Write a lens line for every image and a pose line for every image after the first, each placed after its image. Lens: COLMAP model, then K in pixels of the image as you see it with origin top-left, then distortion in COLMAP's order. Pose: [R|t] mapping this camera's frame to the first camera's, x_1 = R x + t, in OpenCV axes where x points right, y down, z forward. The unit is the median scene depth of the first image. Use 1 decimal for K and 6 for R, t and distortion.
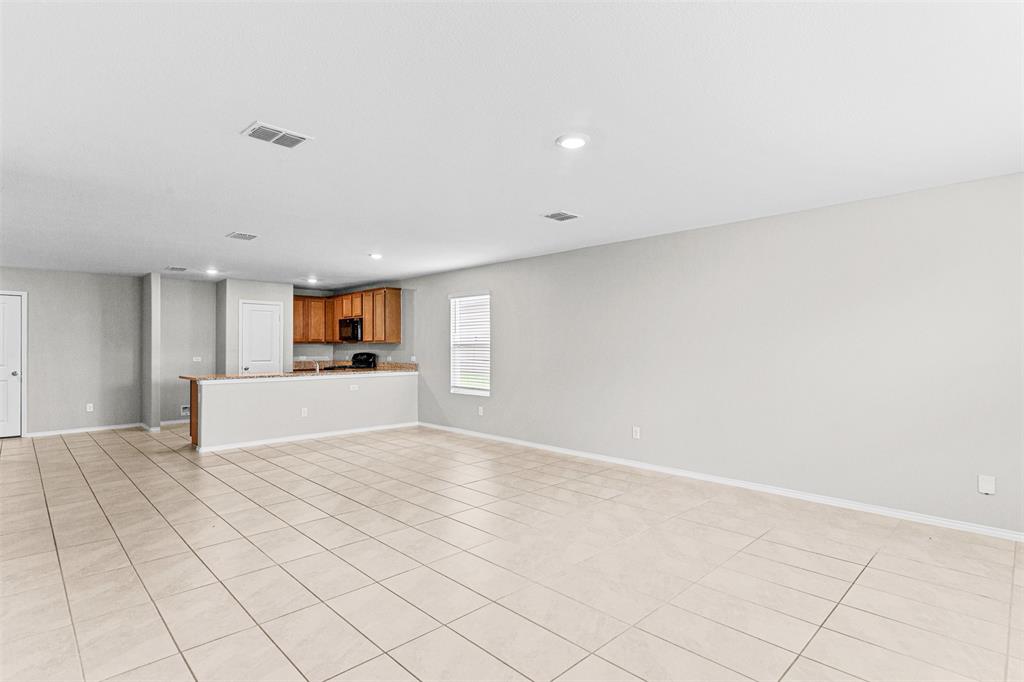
lens RADIAL K [[507.9, 0, 512.0], [0, 507.9, 341.0], [0, 0, 1]] dist [0.013793, -0.000341]
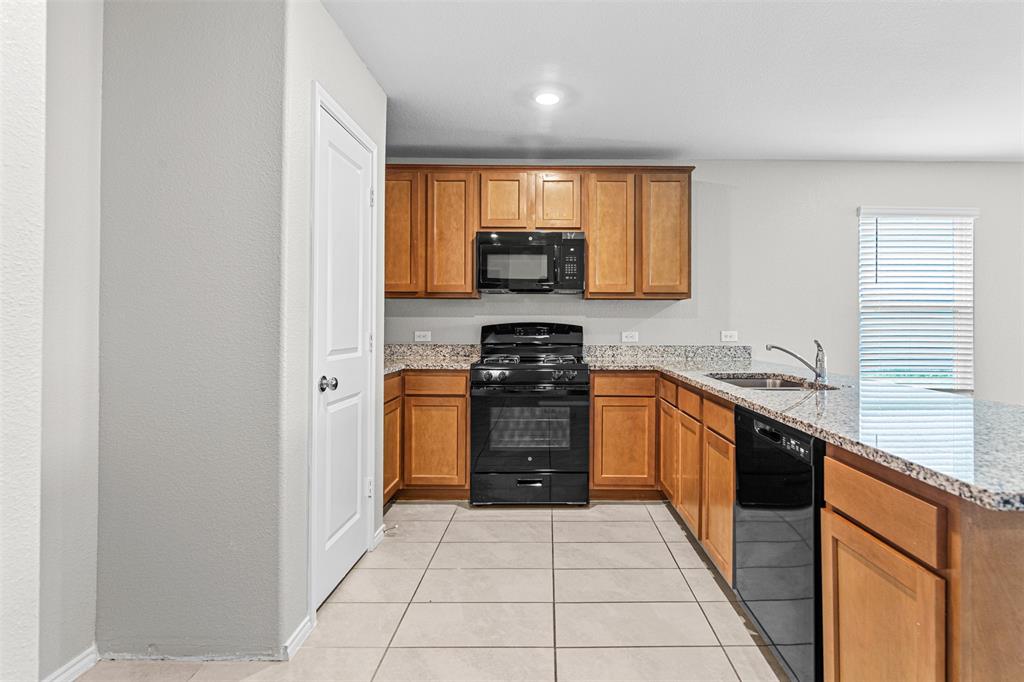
lens RADIAL K [[521.6, 0, 553.6], [0, 521.6, 322.4], [0, 0, 1]] dist [0.000352, -0.000304]
pose [[0.693800, 0.009448, 0.720106, -0.624815], [-0.015569, 0.999877, 0.001881, 0.023515], [-0.719999, -0.012517, 0.693862, 0.762869]]
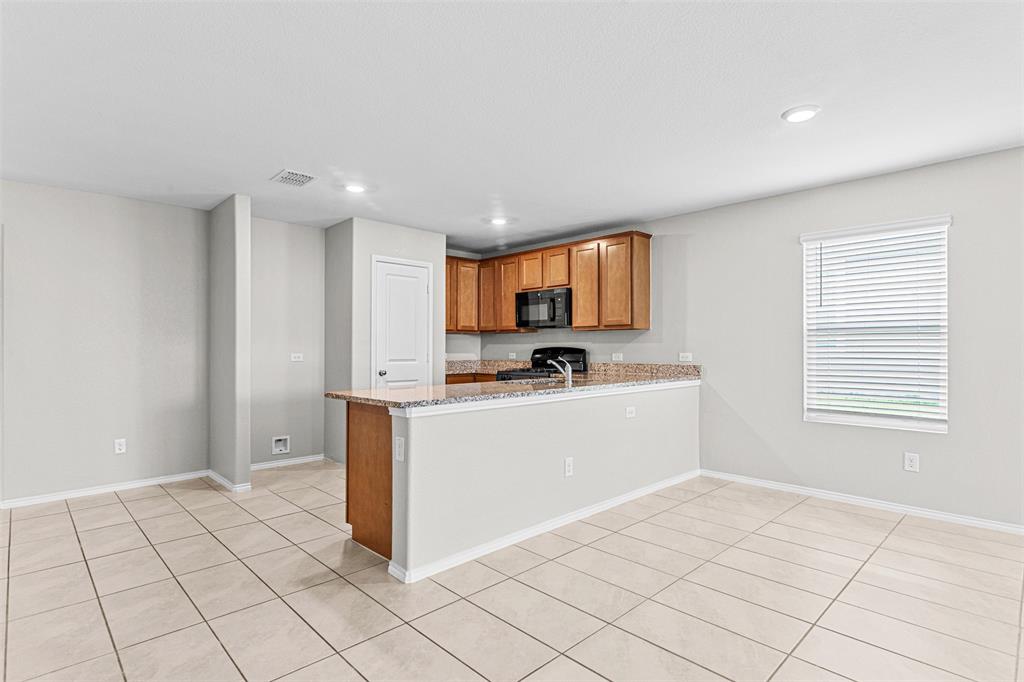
lens RADIAL K [[503.6, 0, 512.0], [0, 503.6, 341.0], [0, 0, 1]] dist [0.001318, -0.000135]
pose [[0.999986, 0.001726, 0.004934, -0.378766], [-0.001723, 0.999998, -0.000644, 0.017328], [-0.004935, 0.000636, 0.999988, 0.426793]]
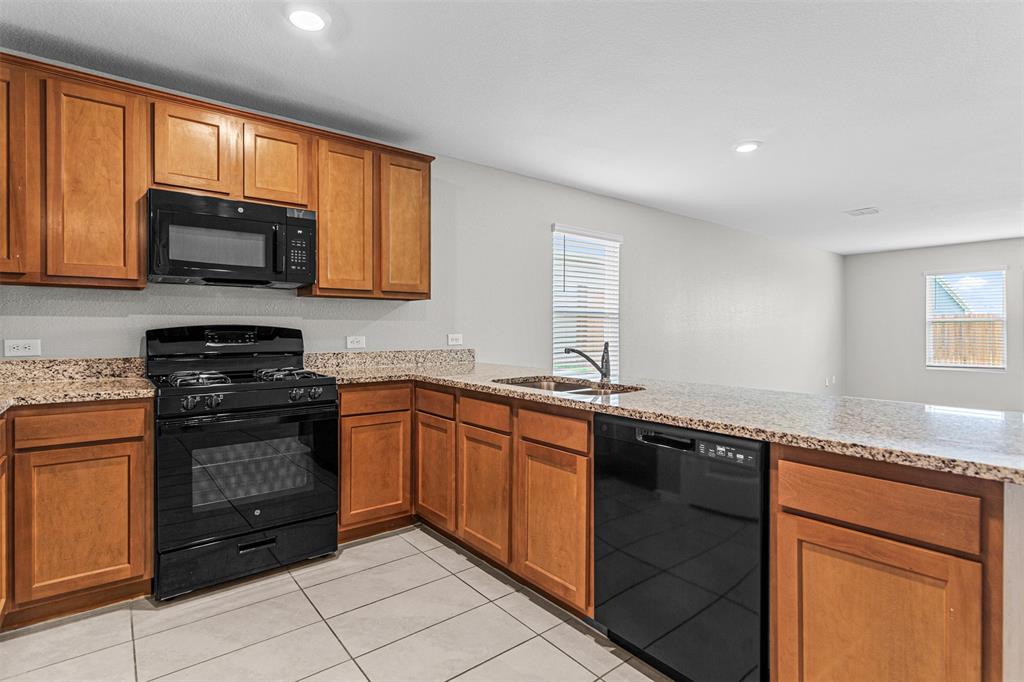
lens RADIAL K [[505.5, 0, 508.6], [0, 505.5, 331.2], [0, 0, 1]] dist [0.001425, -0.001021]
pose [[0.108514, -0.001780, 0.994093, -0.614332], [-0.014834, 0.999884, 0.003410, 0.024810], [-0.993984, -0.015117, 0.108475, 0.876539]]
